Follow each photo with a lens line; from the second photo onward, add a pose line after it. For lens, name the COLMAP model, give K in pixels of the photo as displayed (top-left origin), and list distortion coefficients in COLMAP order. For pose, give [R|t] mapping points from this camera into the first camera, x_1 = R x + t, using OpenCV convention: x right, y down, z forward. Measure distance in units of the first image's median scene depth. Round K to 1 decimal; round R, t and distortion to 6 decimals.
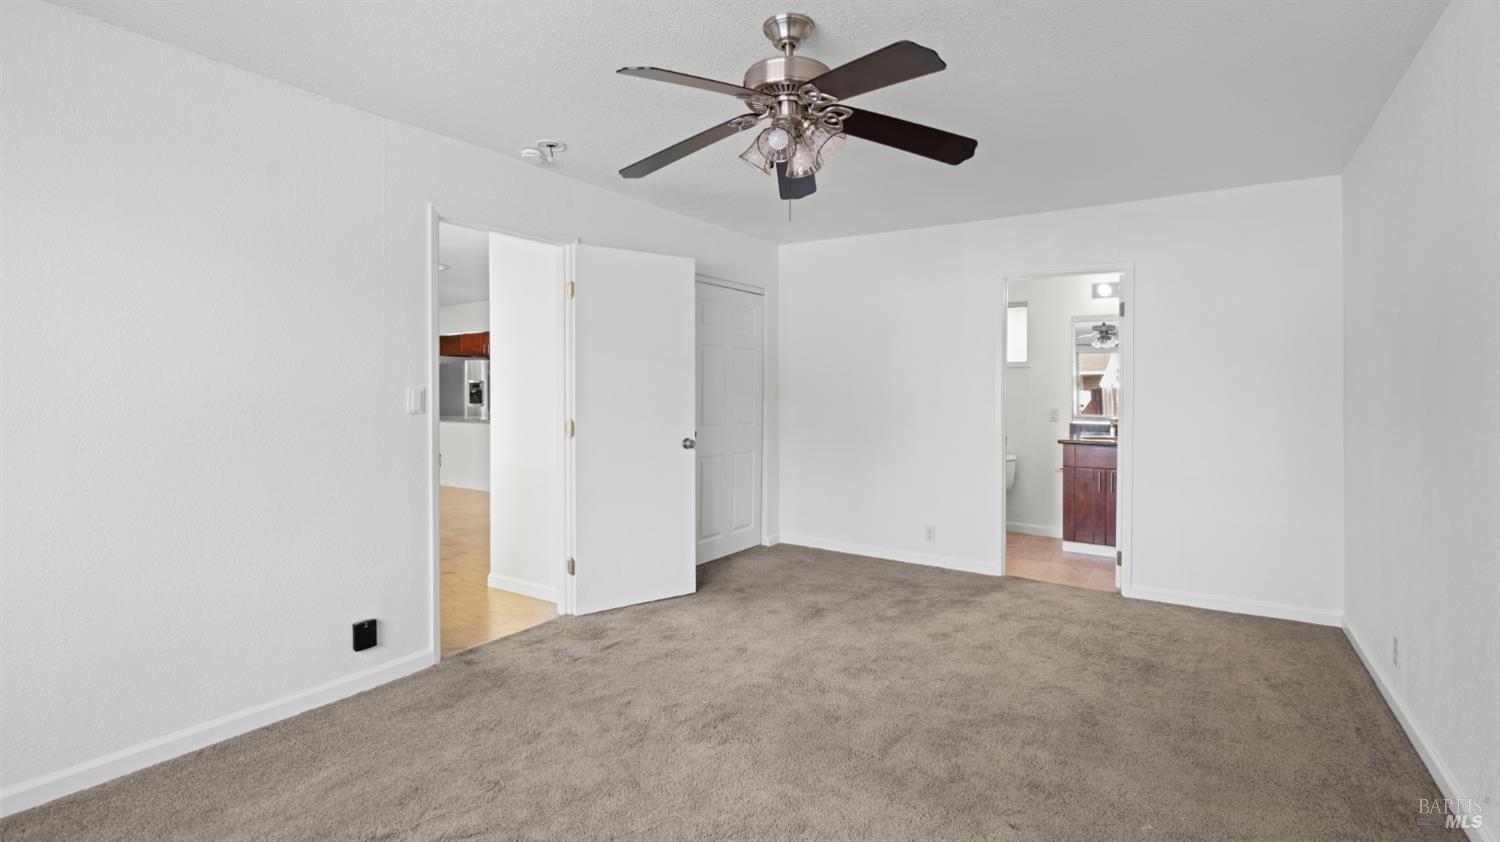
lens RADIAL K [[676.0, 0, 746.8], [0, 676.0, 393.4], [0, 0, 1]] dist [-0.000296, 0.000231]
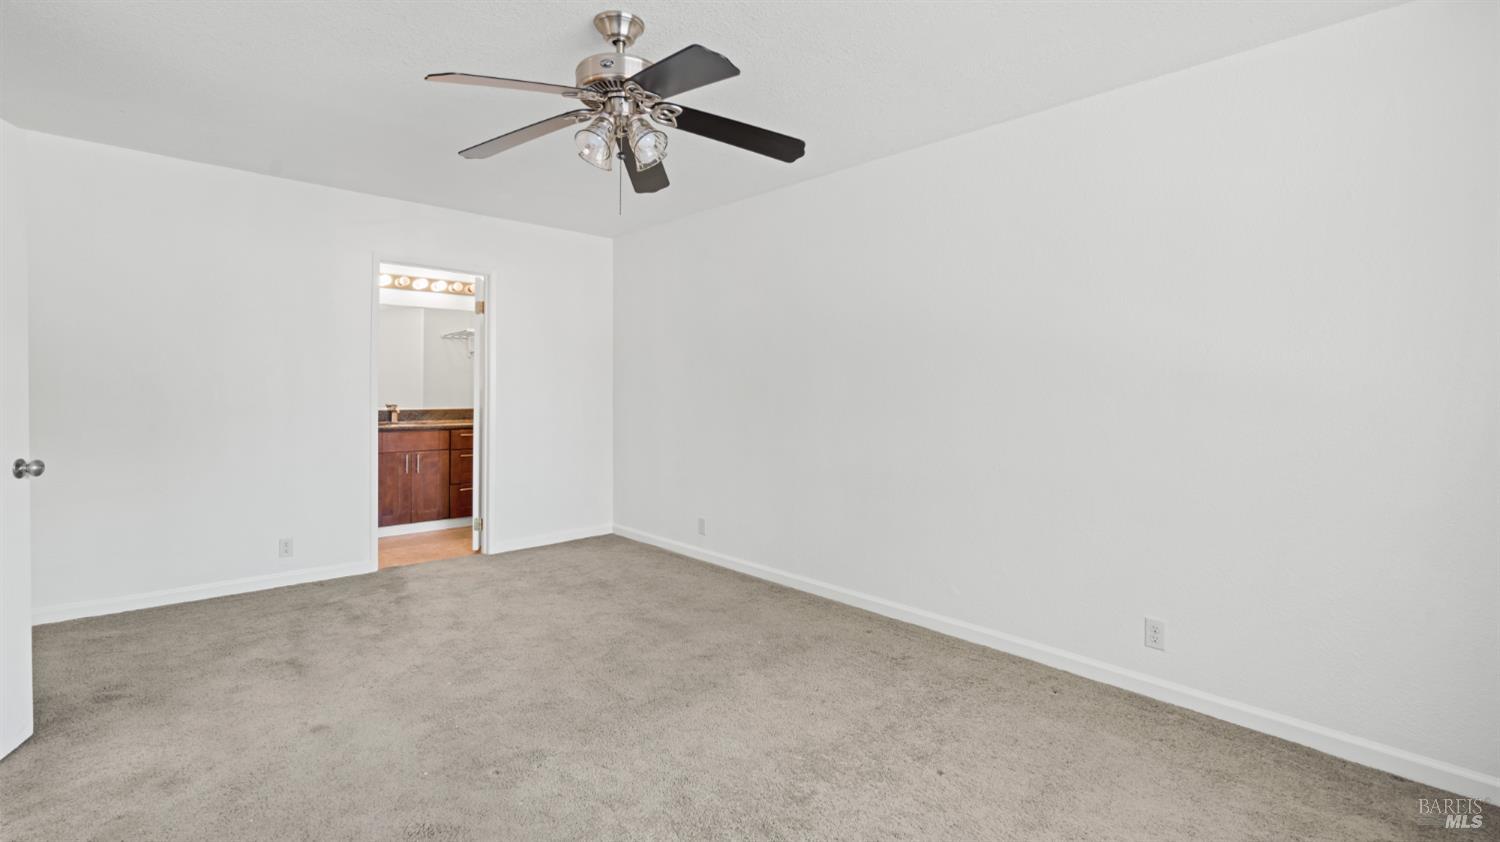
lens RADIAL K [[676.0, 0, 746.8], [0, 676.0, 393.4], [0, 0, 1]] dist [-0.000296, 0.000231]
pose [[0.223190, -0.008020, 0.974742, -0.579808], [-0.005097, 0.999943, 0.009394, 0.011127], [-0.974762, -0.007065, 0.223137, 0.378309]]
